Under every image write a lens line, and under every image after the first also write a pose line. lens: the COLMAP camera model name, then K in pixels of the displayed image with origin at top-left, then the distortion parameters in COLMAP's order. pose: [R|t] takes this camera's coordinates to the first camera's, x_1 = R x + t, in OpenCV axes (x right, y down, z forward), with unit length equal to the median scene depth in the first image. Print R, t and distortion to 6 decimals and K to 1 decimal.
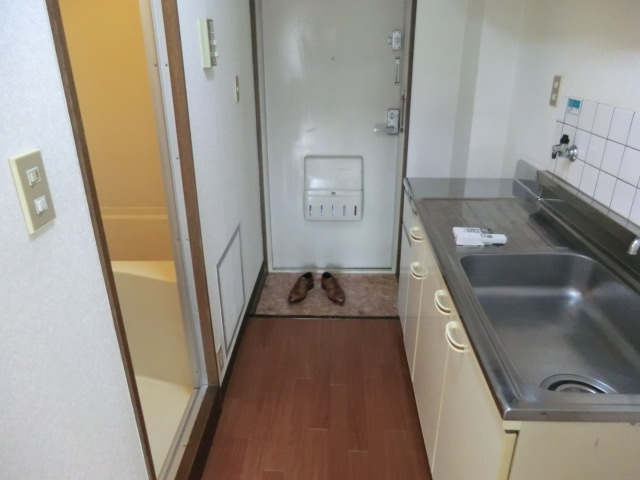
lens RADIAL K [[459.0, 0, 319.1], [0, 459.0, 242.7], [0, 0, 1]] dist [-0.104716, 0.103382]
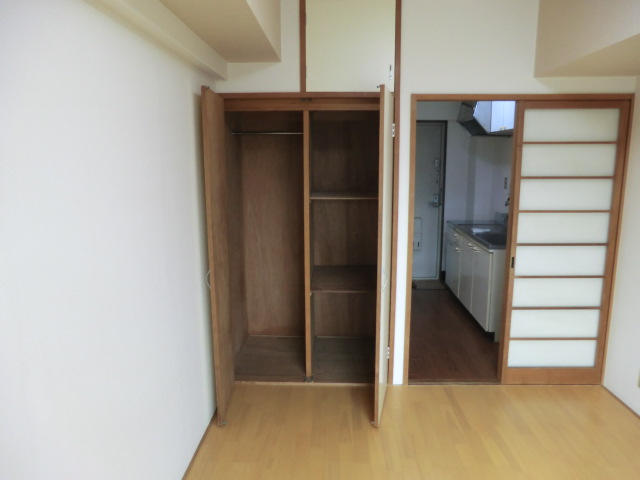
lens RADIAL K [[459.0, 0, 319.1], [0, 459.0, 242.7], [0, 0, 1]] dist [-0.104716, 0.103382]
pose [[0.999996, 0.001459, -0.002235, -0.551359], [-0.001931, 0.973554, -0.228450, 0.600186], [0.001842, 0.228454, 0.973553, -1.477319]]
